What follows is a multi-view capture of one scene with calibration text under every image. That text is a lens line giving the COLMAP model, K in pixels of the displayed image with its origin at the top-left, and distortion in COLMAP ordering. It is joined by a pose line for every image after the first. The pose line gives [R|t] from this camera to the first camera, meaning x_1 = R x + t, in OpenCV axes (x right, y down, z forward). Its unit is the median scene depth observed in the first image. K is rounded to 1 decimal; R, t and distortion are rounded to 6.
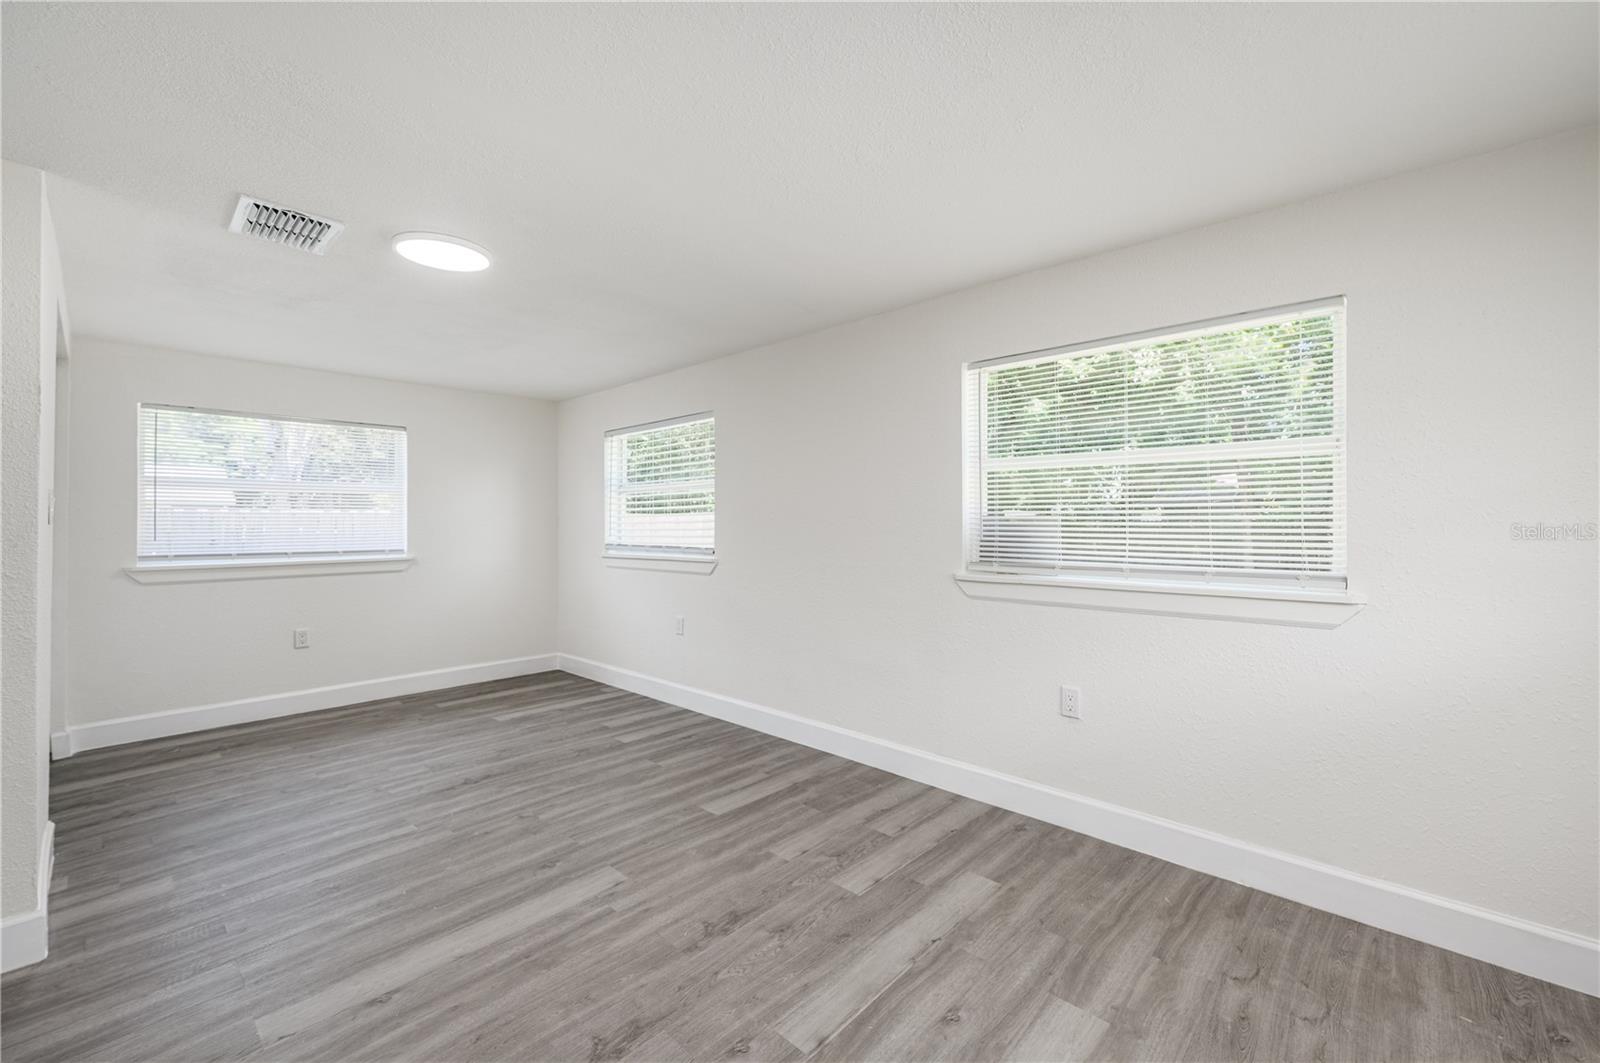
lens RADIAL K [[660.1, 0, 796.5], [0, 660.1, 525.0], [0, 0, 1]] dist [-0.000544, 0.000013]
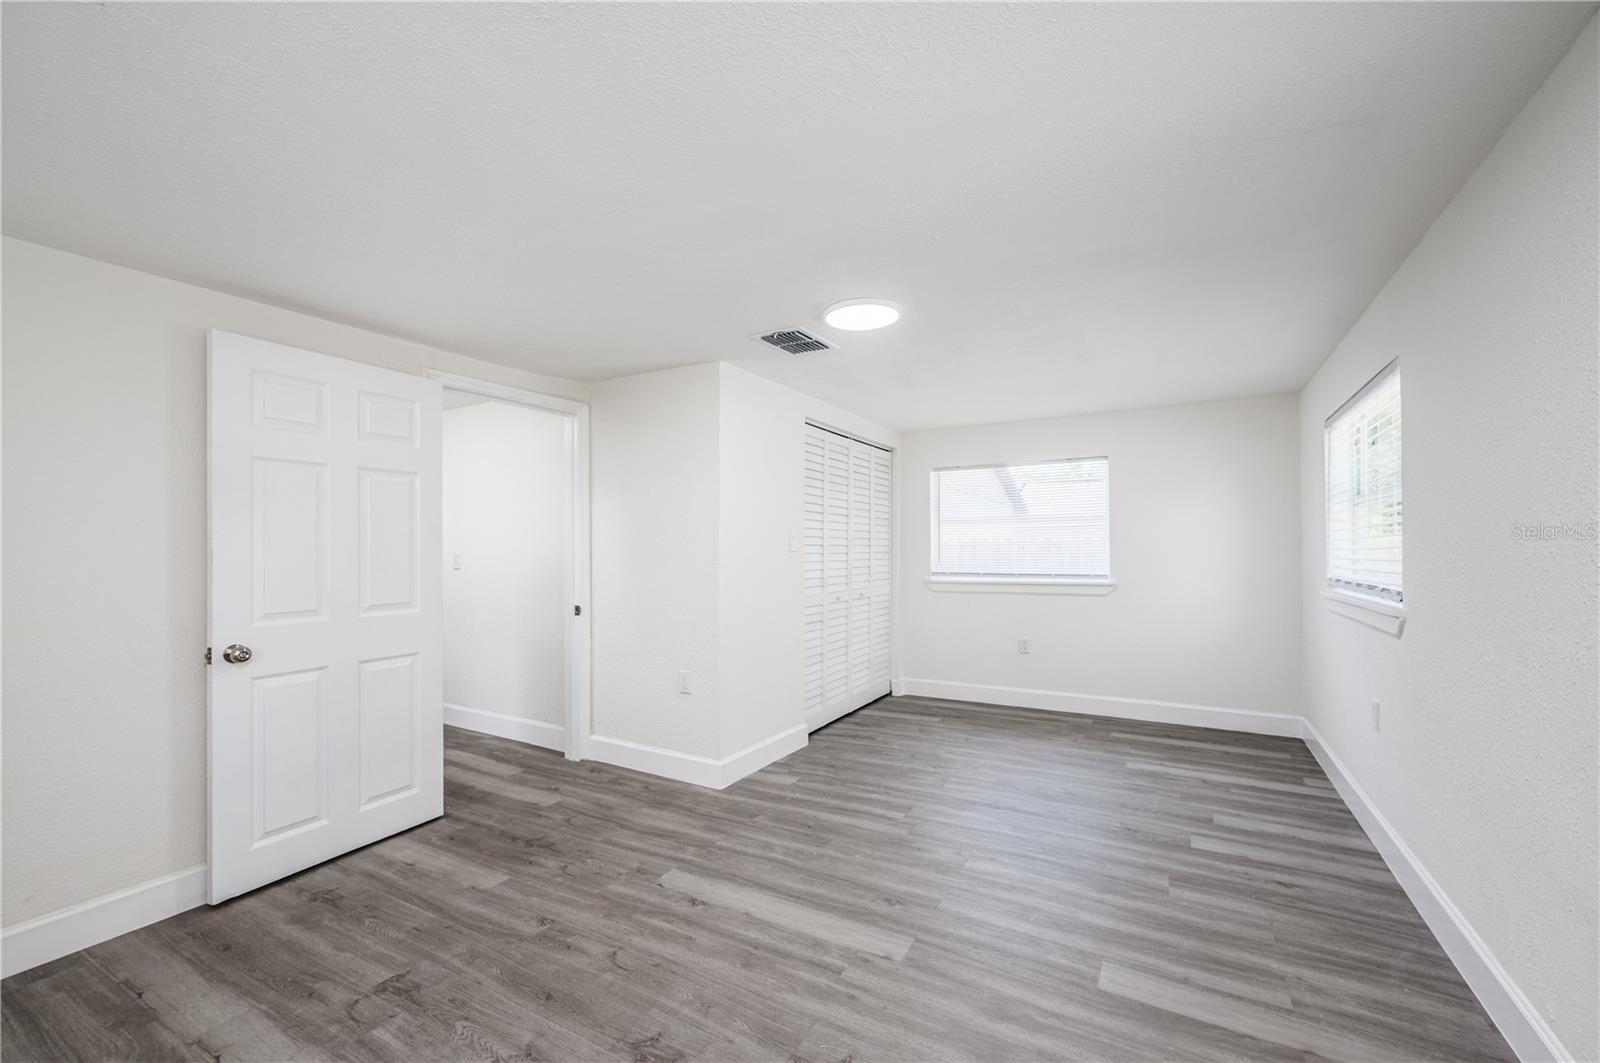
lens RADIAL K [[627.5, 0, 817.1], [0, 627.5, 548.0], [0, 0, 1]] dist [0.000838, 0.000168]
pose [[0.257154, -0.002986, -0.966366, 0.421850], [0.001904, 0.999995, -0.002584, -0.005229], [0.966369, -0.001175, 0.257158, 0.556825]]
